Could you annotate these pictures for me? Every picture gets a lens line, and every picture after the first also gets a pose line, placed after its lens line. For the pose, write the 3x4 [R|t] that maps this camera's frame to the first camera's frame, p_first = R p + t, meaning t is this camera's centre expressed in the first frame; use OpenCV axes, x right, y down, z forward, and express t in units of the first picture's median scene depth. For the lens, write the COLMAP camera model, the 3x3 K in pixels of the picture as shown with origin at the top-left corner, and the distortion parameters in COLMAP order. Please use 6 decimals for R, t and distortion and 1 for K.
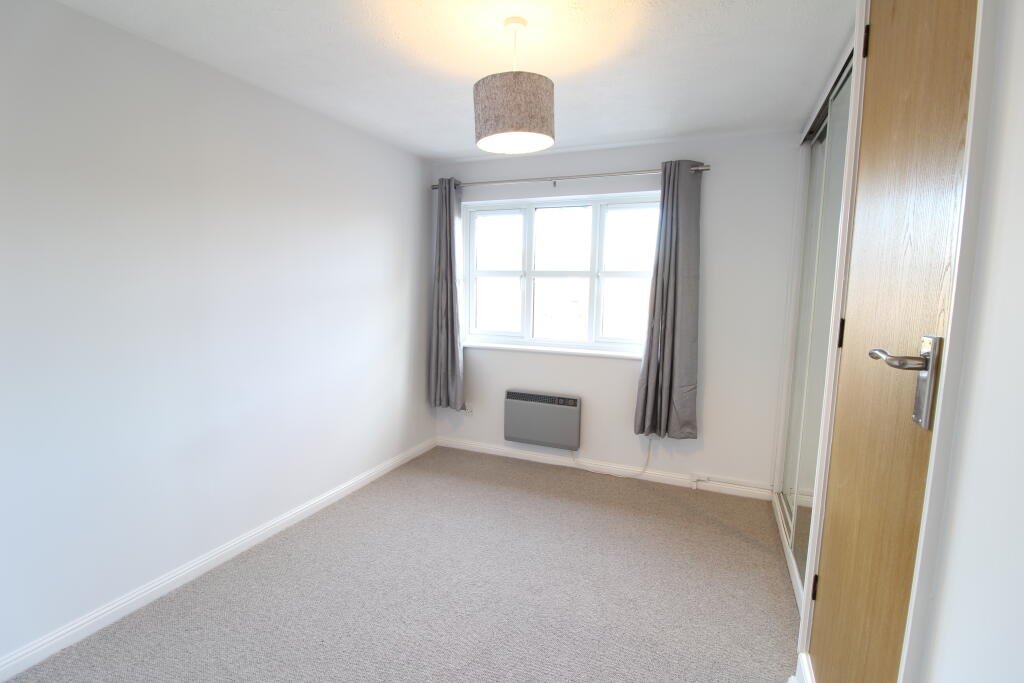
lens RADIAL K [[476.0, 0, 516.8], [0, 476.0, 346.7], [0, 0, 1]] dist [0.002477, -0.015402]
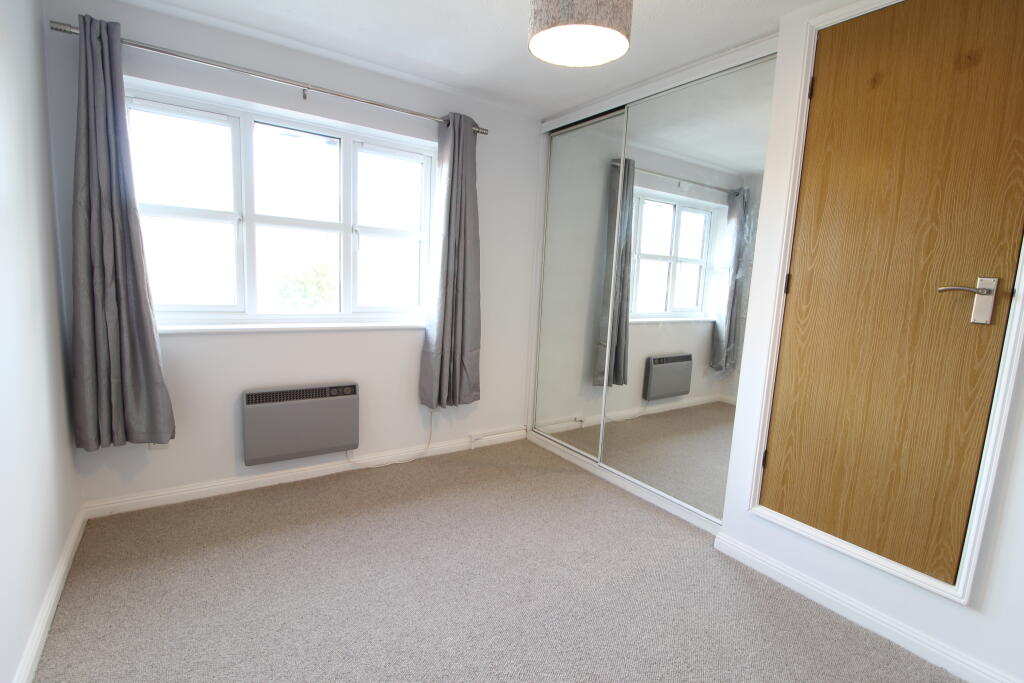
lens RADIAL K [[476.0, 0, 516.8], [0, 476.0, 346.7], [0, 0, 1]] dist [0.002477, -0.015402]
pose [[0.535565, -0.110011, 0.837298, -0.379165], [0.065017, 0.993907, 0.089001, -0.006402], [-0.841987, 0.006773, 0.539455, 0.330167]]
